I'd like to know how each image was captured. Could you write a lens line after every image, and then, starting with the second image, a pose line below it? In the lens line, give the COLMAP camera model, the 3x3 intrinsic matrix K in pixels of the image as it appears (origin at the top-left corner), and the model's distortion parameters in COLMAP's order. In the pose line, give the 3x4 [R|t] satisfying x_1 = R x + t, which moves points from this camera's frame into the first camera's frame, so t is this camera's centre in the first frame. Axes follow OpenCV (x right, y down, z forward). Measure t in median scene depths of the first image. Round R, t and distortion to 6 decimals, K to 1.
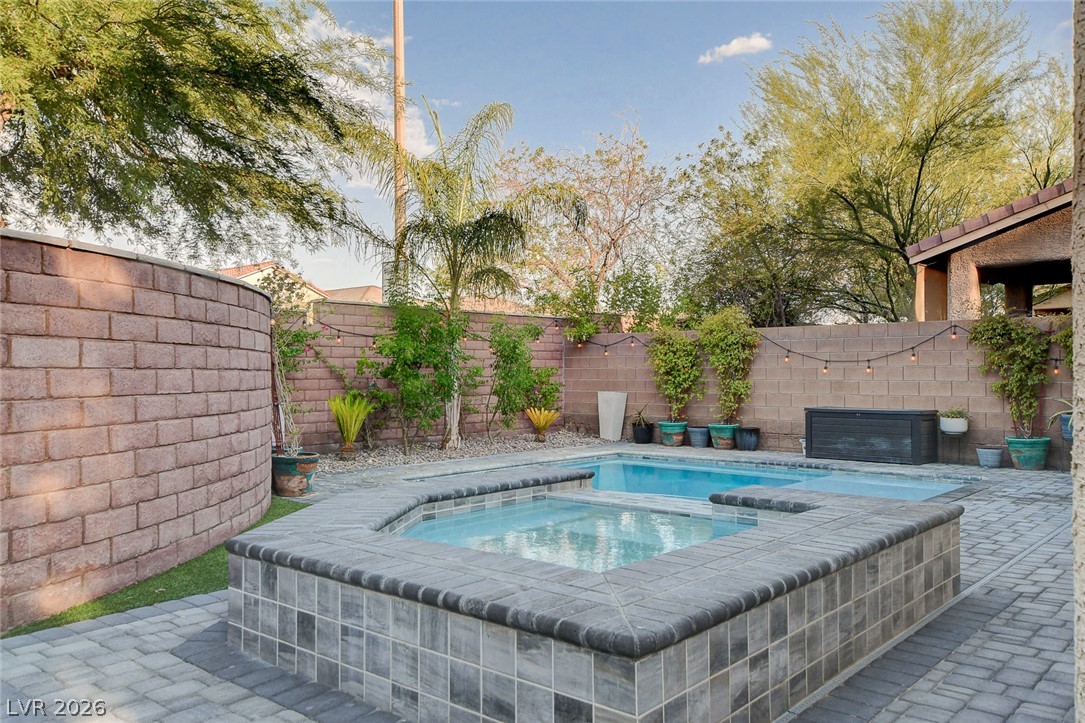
lens RADIAL K [[847.2, 0, 542.8], [0, 847.2, 361.1], [0, 0, 1]] dist [0.022390, 0.058441]
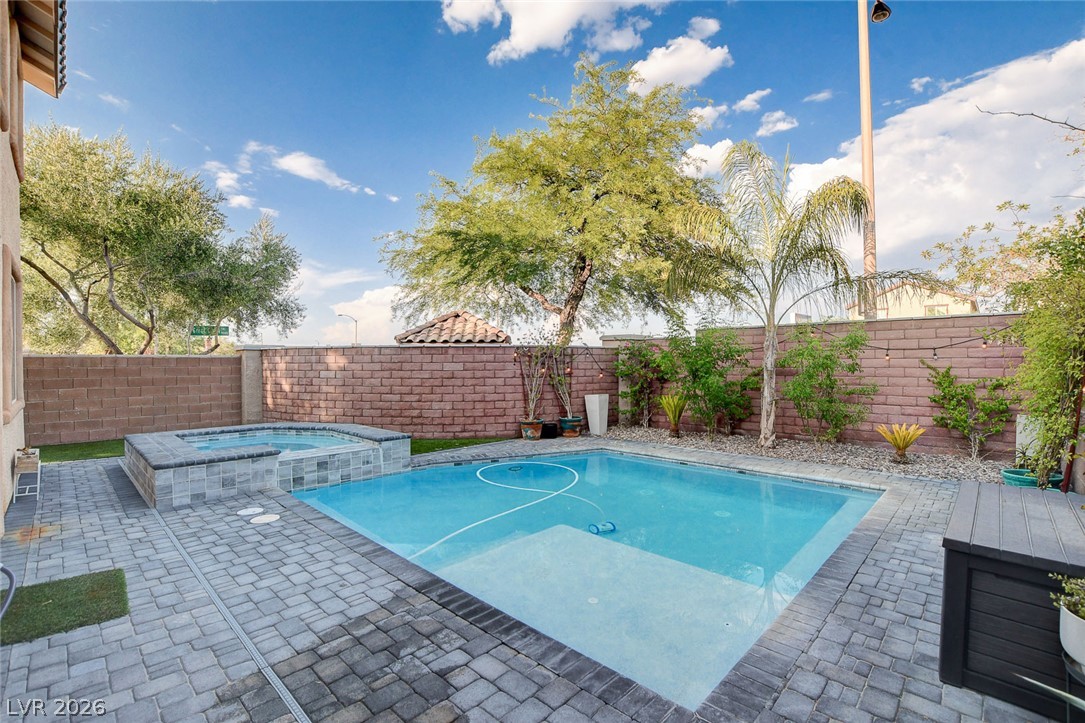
lens RADIAL K [[479.4, 0, 540.0], [0, 479.4, 365.9], [0, 0, 1]] dist [-0.027943, 0.000369]
pose [[-0.050826, 0.008773, -0.998669, 0.648671], [0.017733, 0.999812, 0.007881, -0.019817], [0.998550, -0.017309, -0.050972, 0.834710]]
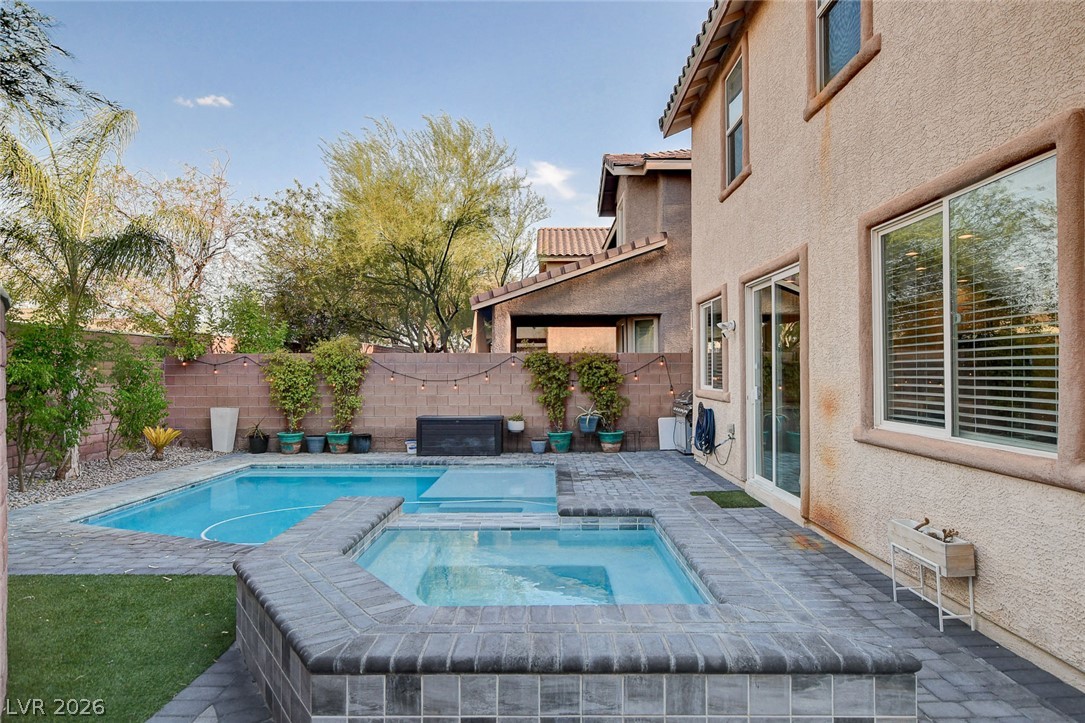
lens RADIAL K [[655.5, 0, 542.4], [0, 655.5, 366.2], [0, 0, 1]] dist [0.006030, 0.002000]
pose [[0.755577, 0.006859, 0.655024, -0.218236], [-0.008284, 0.999965, -0.000916, -0.025860], [-0.655007, -0.004734, 0.755608, 0.133692]]
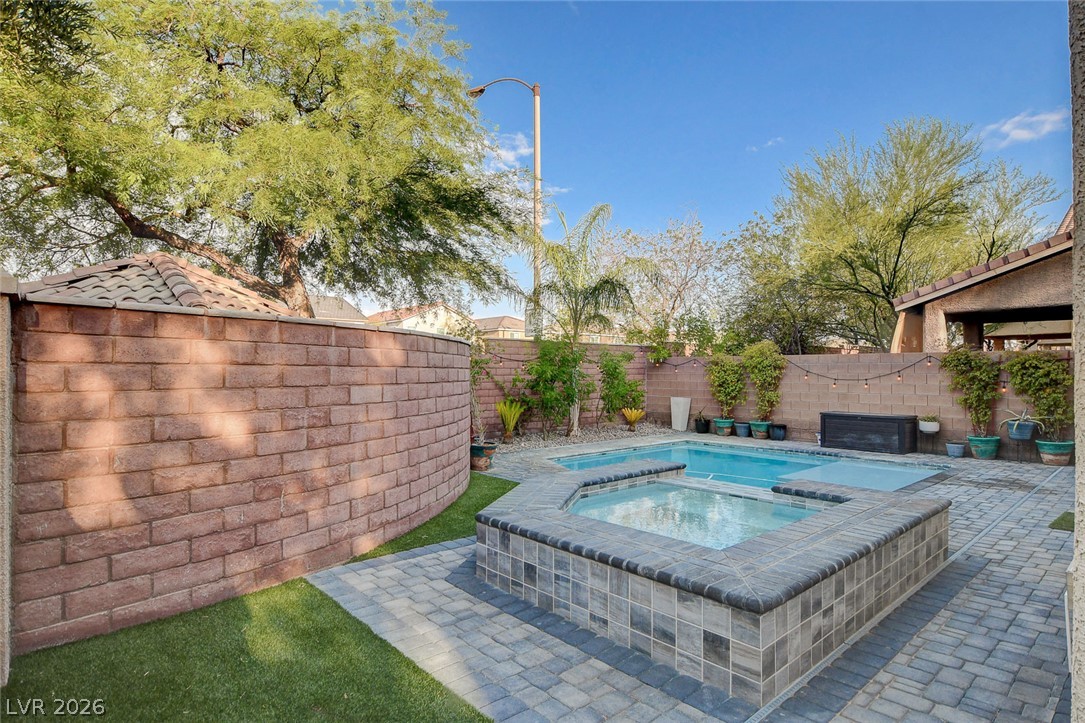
lens RADIAL K [[581.7, 0, 545.5], [0, 581.7, 361.1], [0, 0, 1]] dist [-0.017508, 0.001657]
pose [[0.992442, 0.002891, -0.122680, -0.035869], [-0.003507, 0.999982, -0.004807, -0.027632], [0.122664, 0.005201, 0.992435, -0.032509]]
